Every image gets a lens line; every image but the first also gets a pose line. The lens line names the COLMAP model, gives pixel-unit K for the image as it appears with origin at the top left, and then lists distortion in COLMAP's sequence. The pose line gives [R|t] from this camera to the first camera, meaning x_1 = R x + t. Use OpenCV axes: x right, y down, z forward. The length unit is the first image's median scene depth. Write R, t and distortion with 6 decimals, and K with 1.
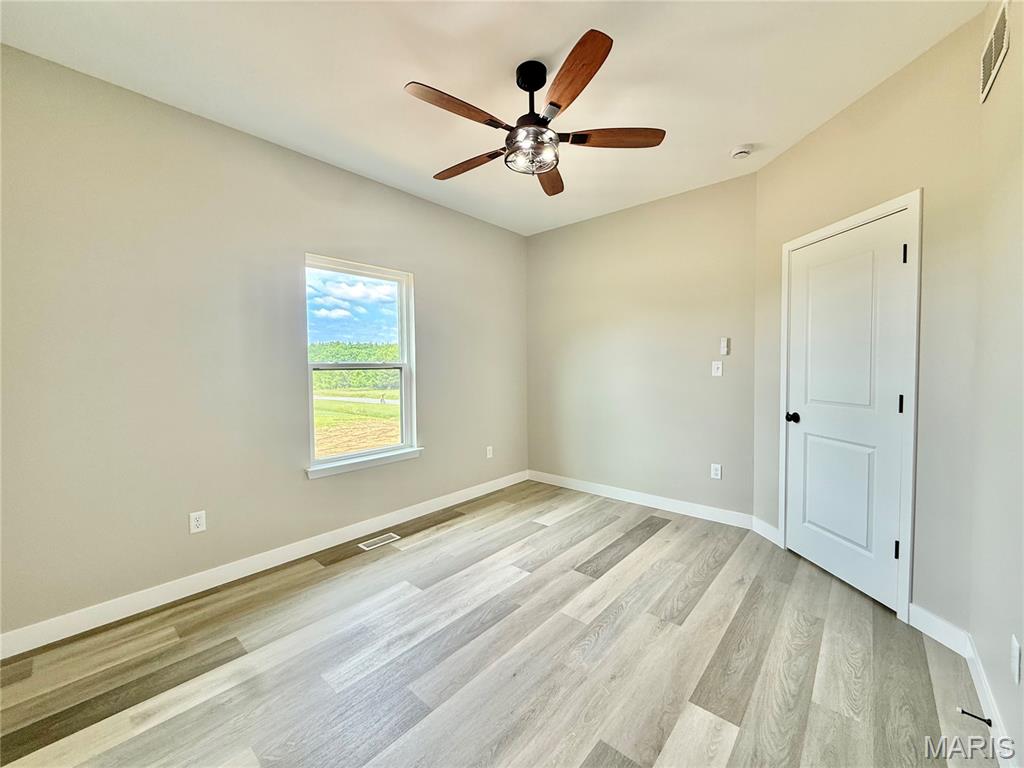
lens RADIAL K [[408.0, 0, 512.0], [0, 408.0, 384.0], [0, 0, 1]] dist [-0.000472, -0.000143]
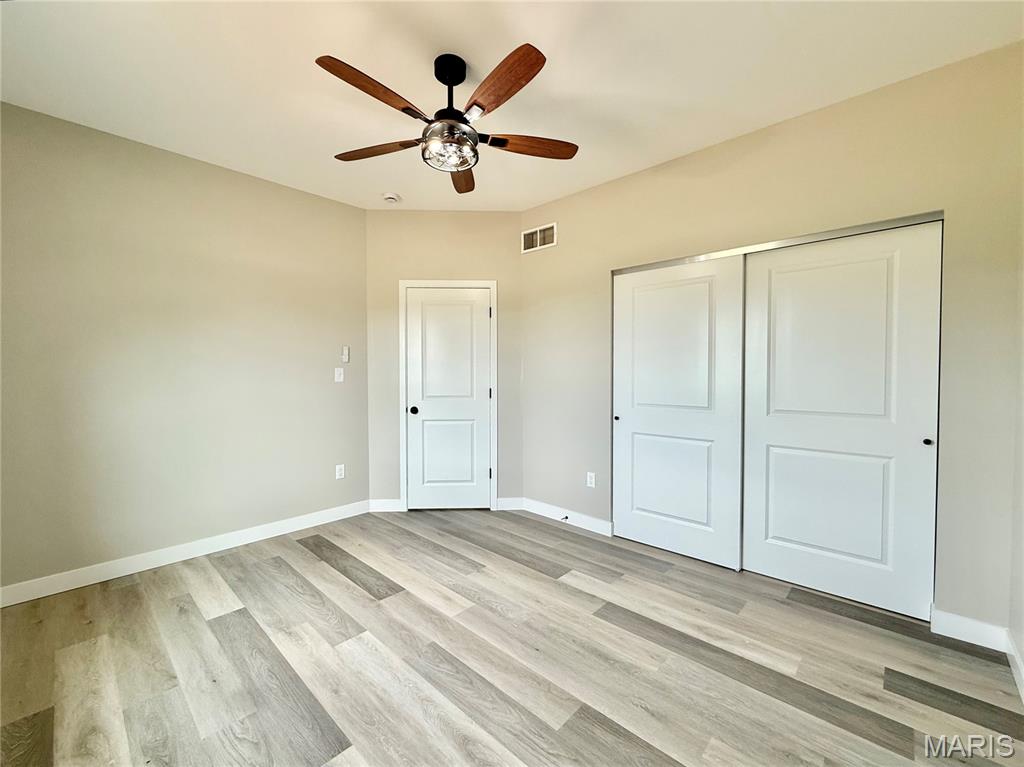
lens RADIAL K [[418.3, 0, 505.8], [0, 418.3, 383.2], [0, 0, 1]] dist [-0.000349, 0.000034]
pose [[0.046442, -0.017964, 0.998759, -0.782385], [0.043833, 0.998912, 0.015929, -0.021881], [-0.997959, 0.043039, 0.047179, 0.699034]]
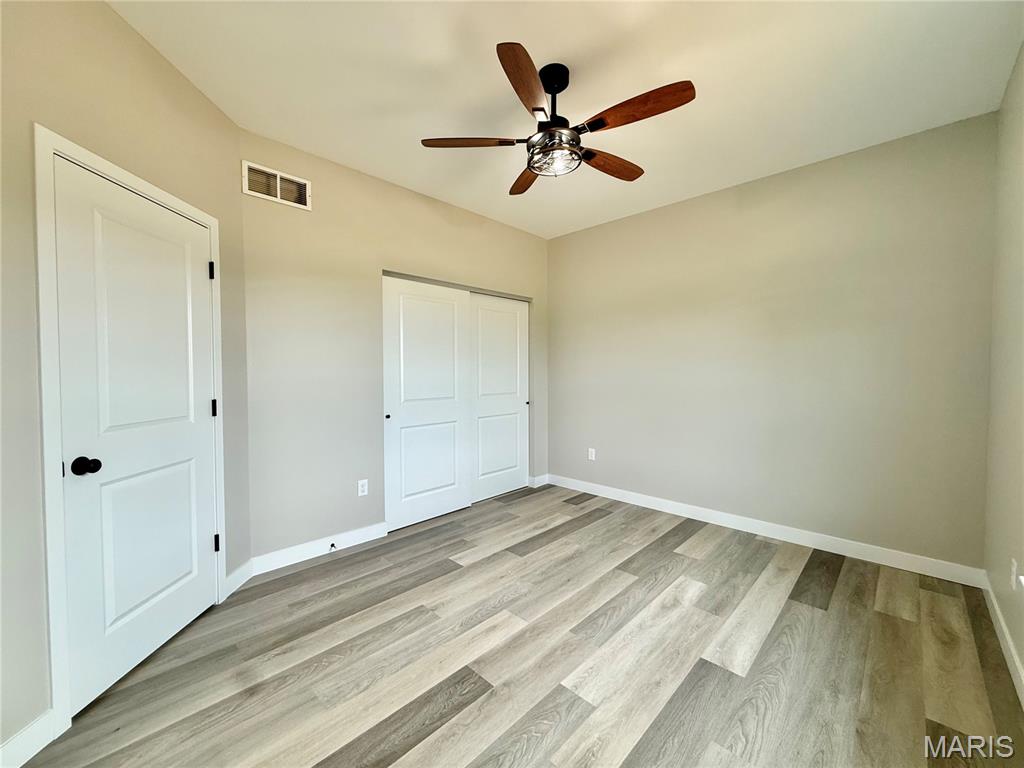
lens RADIAL K [[412.0, 0, 505.2], [0, 412.0, 380.6], [0, 0, 1]] dist [0.000174, 0.000125]
pose [[-0.997618, 0.010547, 0.068175, 0.087659], [0.015027, 0.997737, 0.065532, -0.070971], [-0.067329, 0.066400, -0.995519, 1.705228]]
